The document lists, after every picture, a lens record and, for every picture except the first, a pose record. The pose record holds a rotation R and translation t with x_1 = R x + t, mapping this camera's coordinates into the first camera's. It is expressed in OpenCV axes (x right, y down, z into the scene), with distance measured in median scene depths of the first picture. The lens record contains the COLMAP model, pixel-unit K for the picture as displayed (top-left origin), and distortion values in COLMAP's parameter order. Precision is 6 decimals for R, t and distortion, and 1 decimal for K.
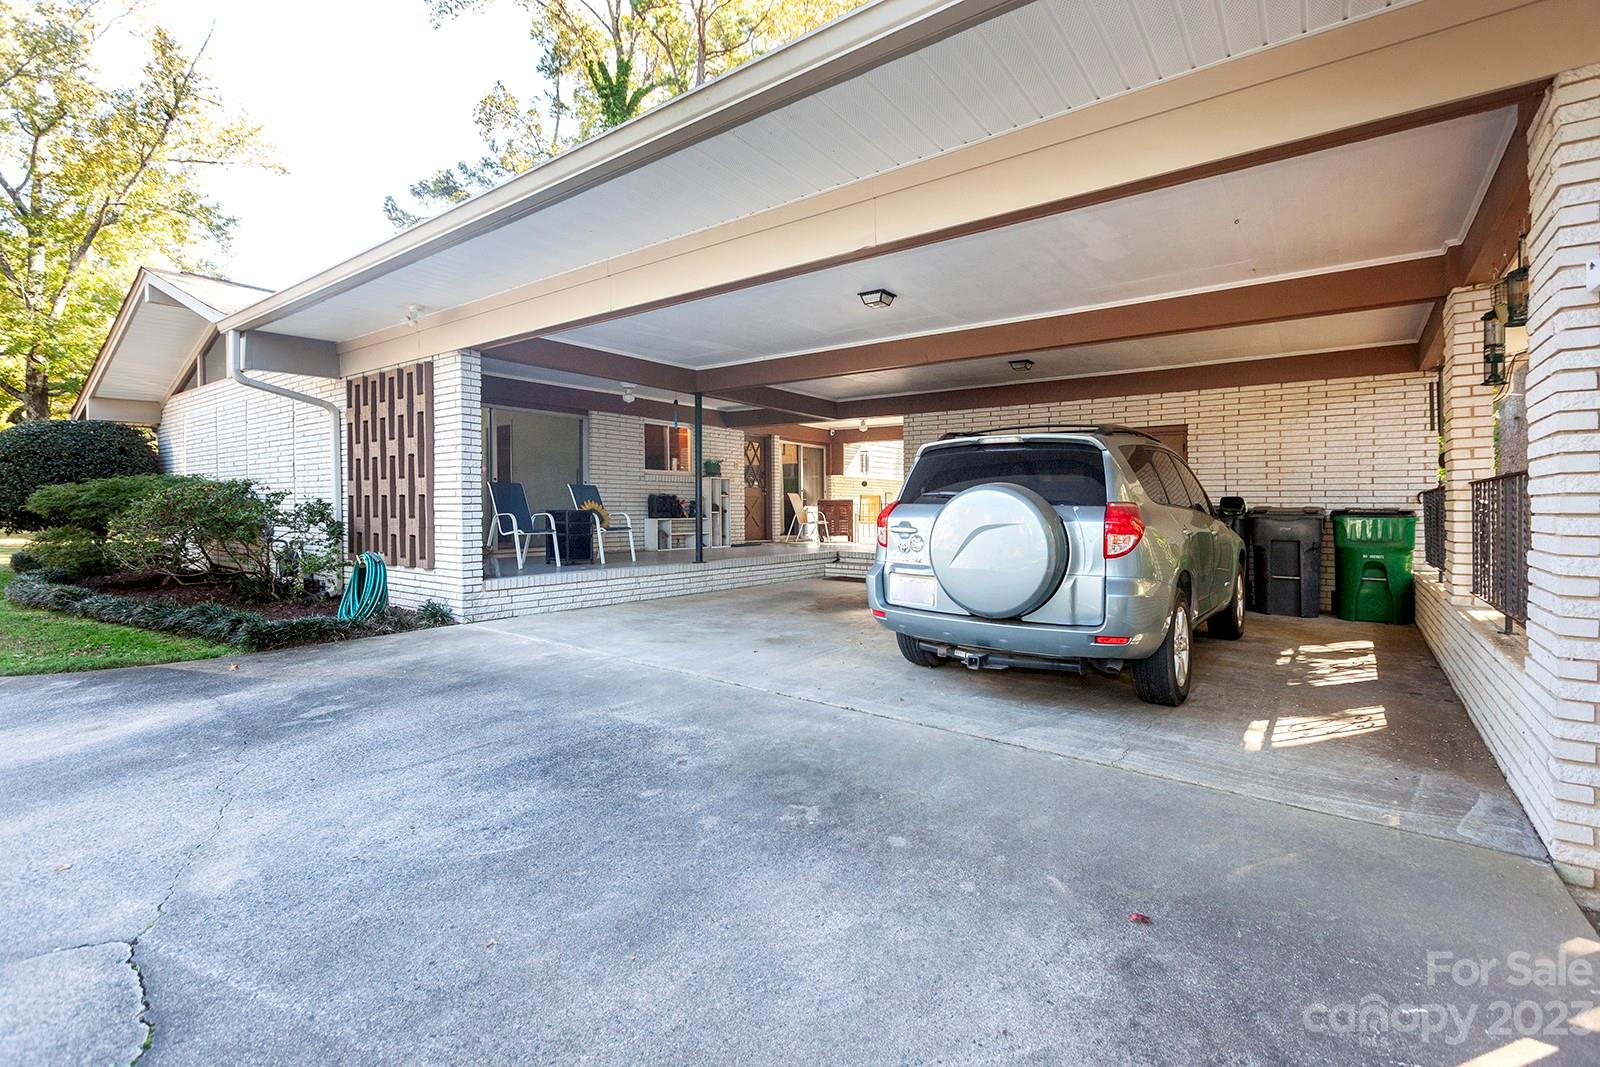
lens RADIAL K [[729.8, 0, 801.5], [0, 729.8, 508.6], [0, 0, 1]] dist [-0.001381, -0.000447]
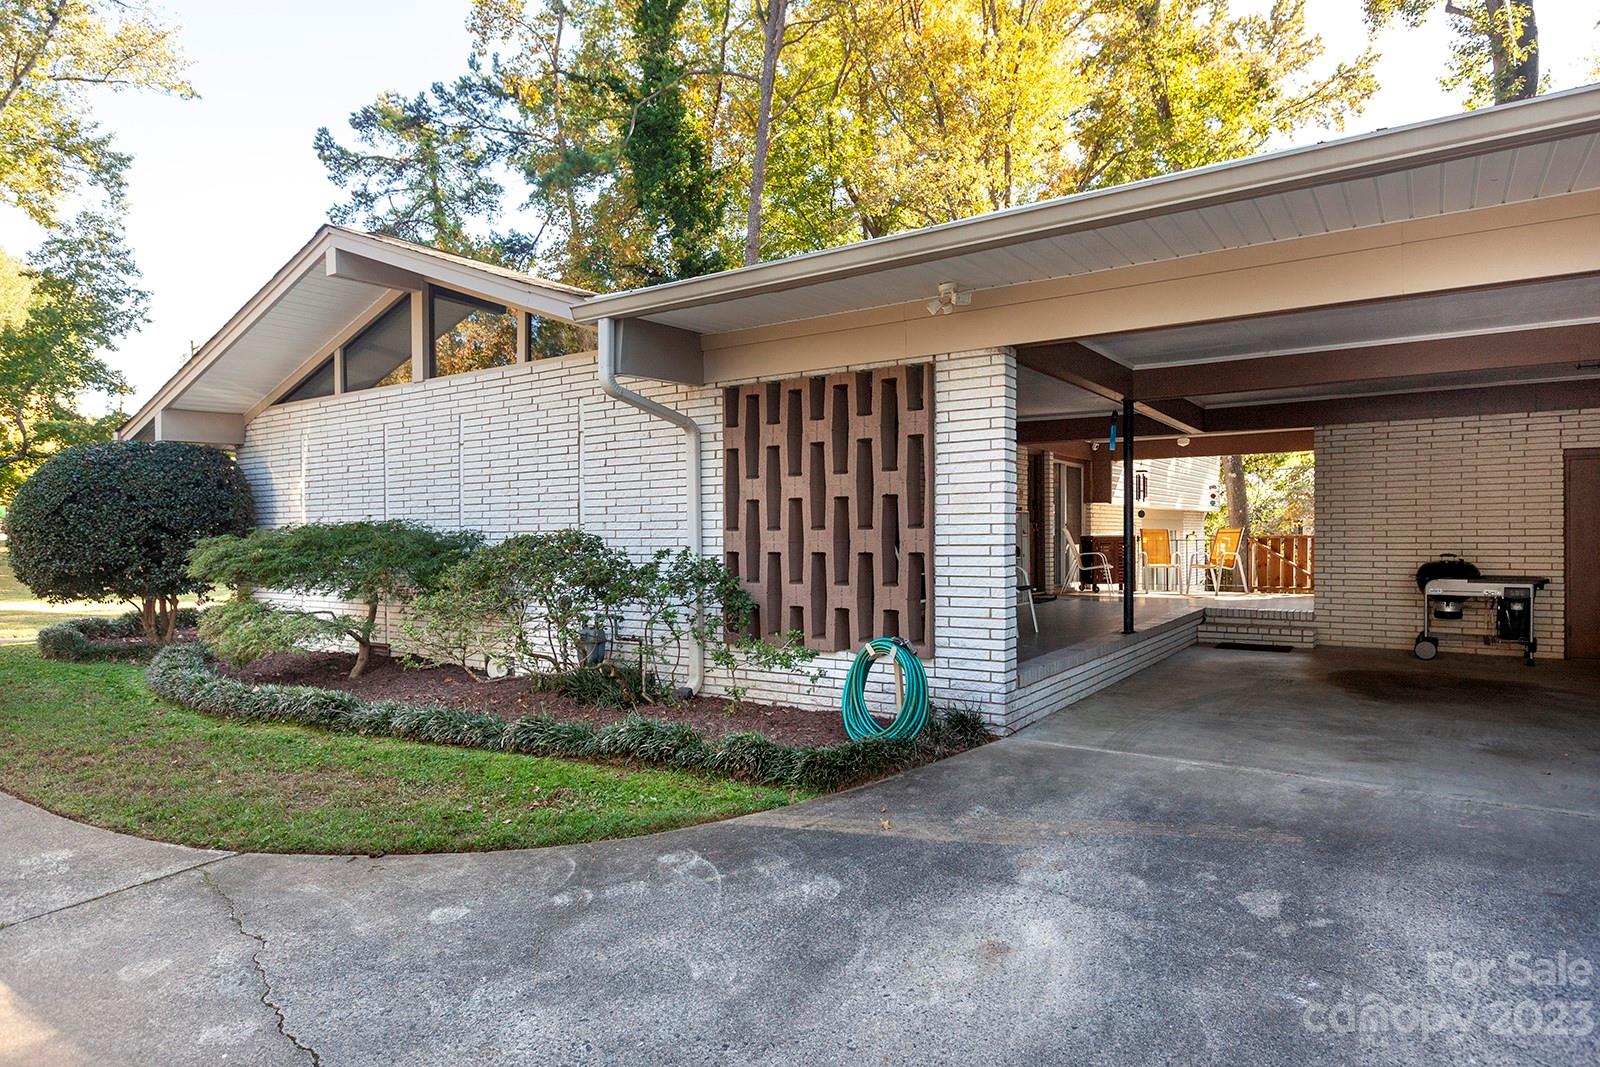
lens RADIAL K [[943.1, 0, 800.0], [0, 943.1, 533.5], [0, 0, 1]] dist [-0.004289, -0.000163]
pose [[0.998864, -0.012526, 0.045974, -0.363492], [0.012617, 0.999919, -0.001681, -0.020315], [-0.045949, 0.002259, 0.998941, 0.054446]]
